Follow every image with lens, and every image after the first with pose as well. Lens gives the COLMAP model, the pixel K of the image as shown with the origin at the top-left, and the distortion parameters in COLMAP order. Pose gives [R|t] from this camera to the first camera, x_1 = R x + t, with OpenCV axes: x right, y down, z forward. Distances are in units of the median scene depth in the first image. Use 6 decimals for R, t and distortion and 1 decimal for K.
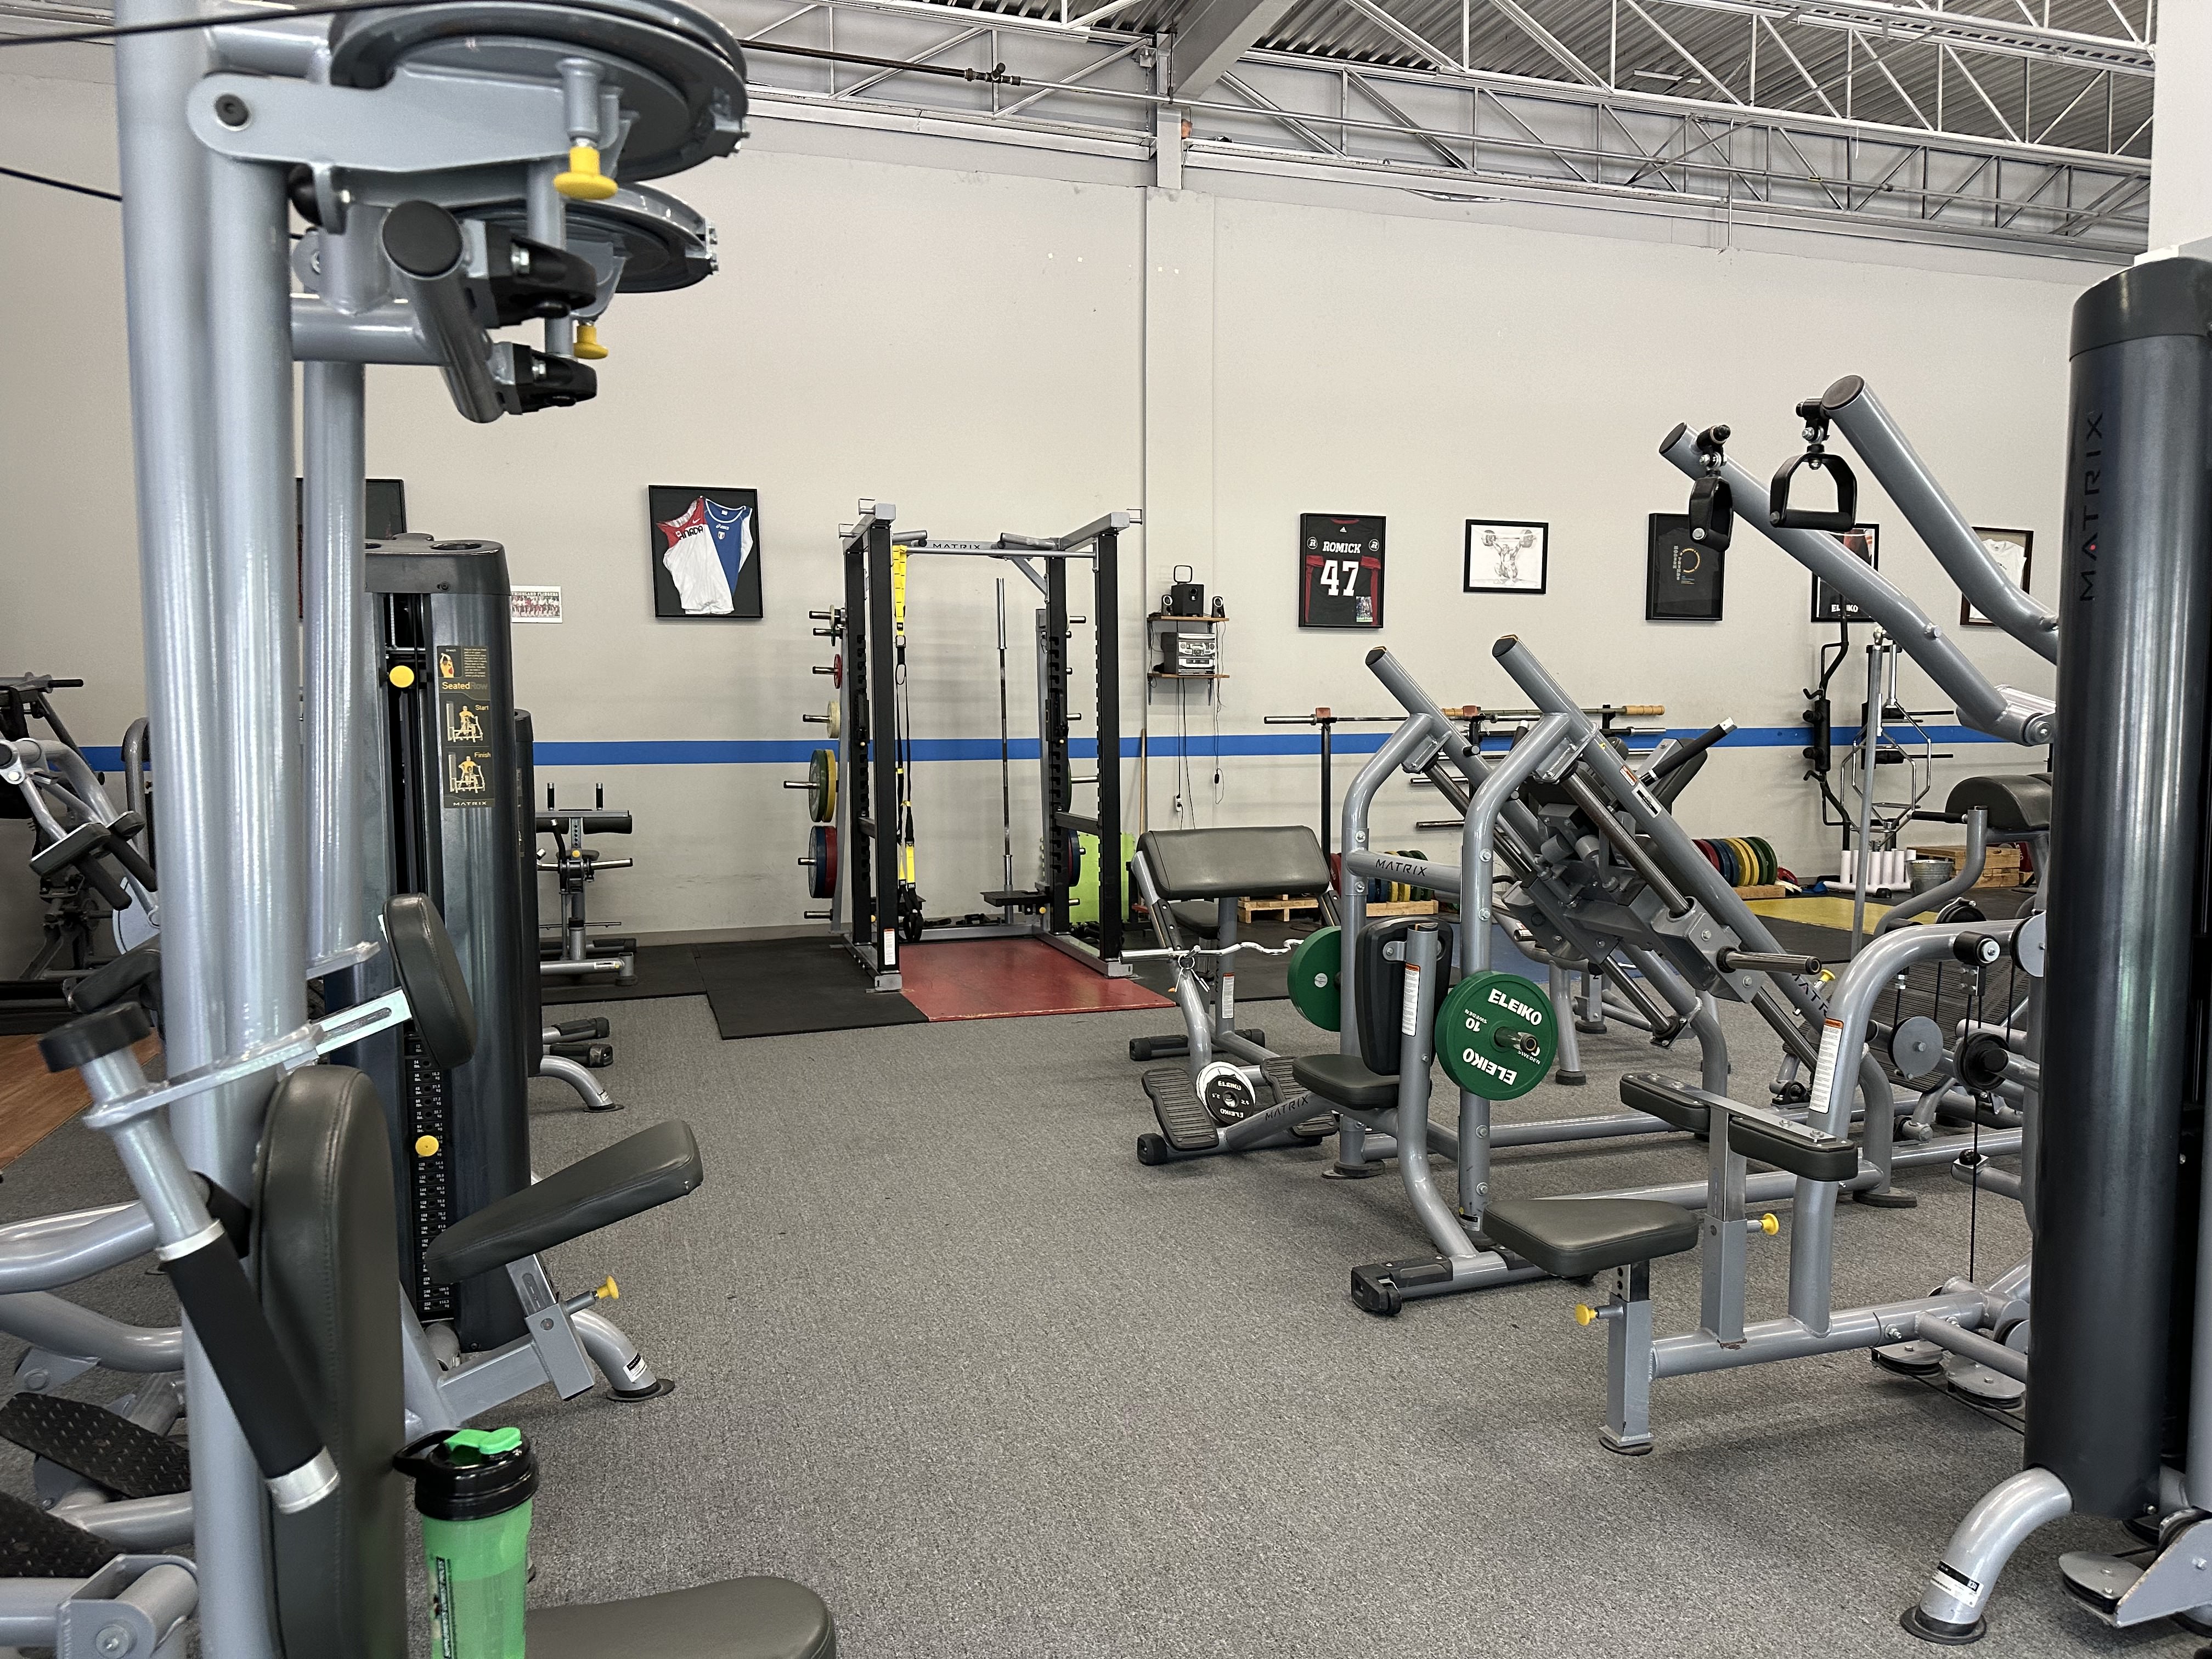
lens RADIAL K [[1550.6, 0, 1106.0], [0, 1550.6, 829.5], [0, 0, 1]] dist [0.178161, -0.228974]
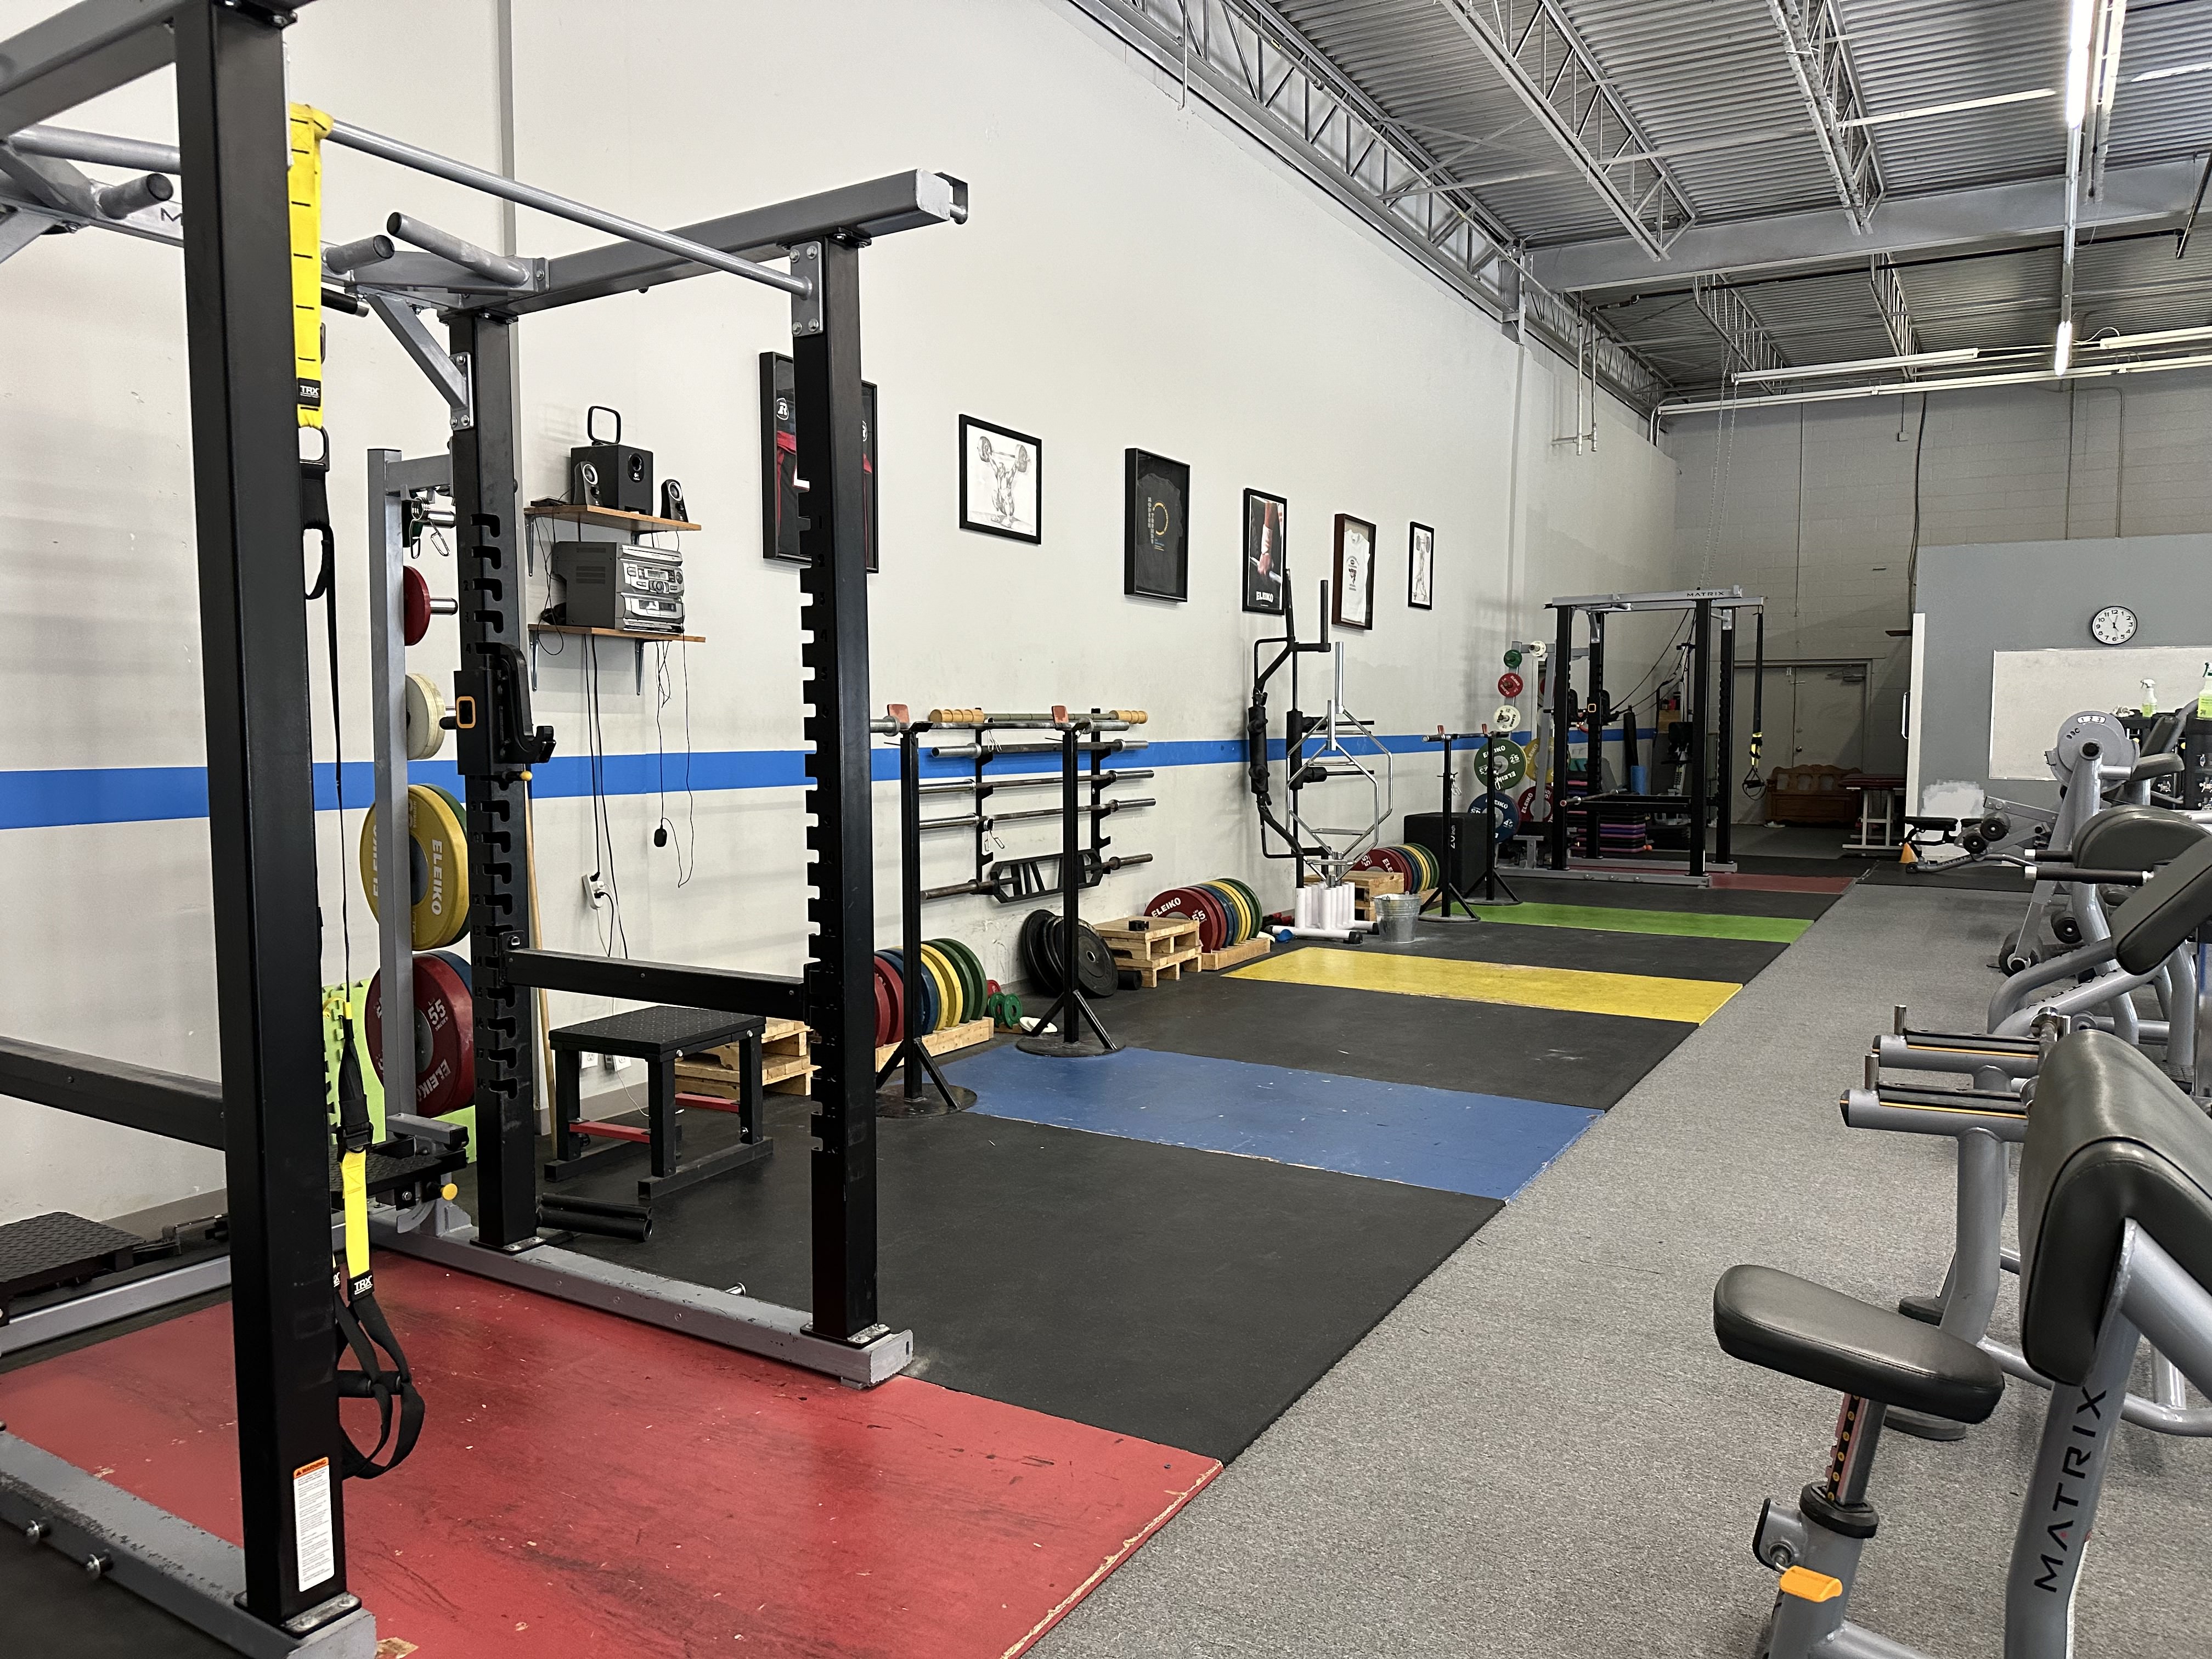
lens RADIAL K [[1550.6, 0, 1106.0], [0, 1550.6, 829.5], [0, 0, 1]] dist [0.178161, -0.228974]
pose [[0.755679, -0.040831, 0.653668, -0.156103], [0.044437, 0.998951, 0.011026, -0.033775], [-0.653433, 0.020715, 0.756701, 0.496936]]
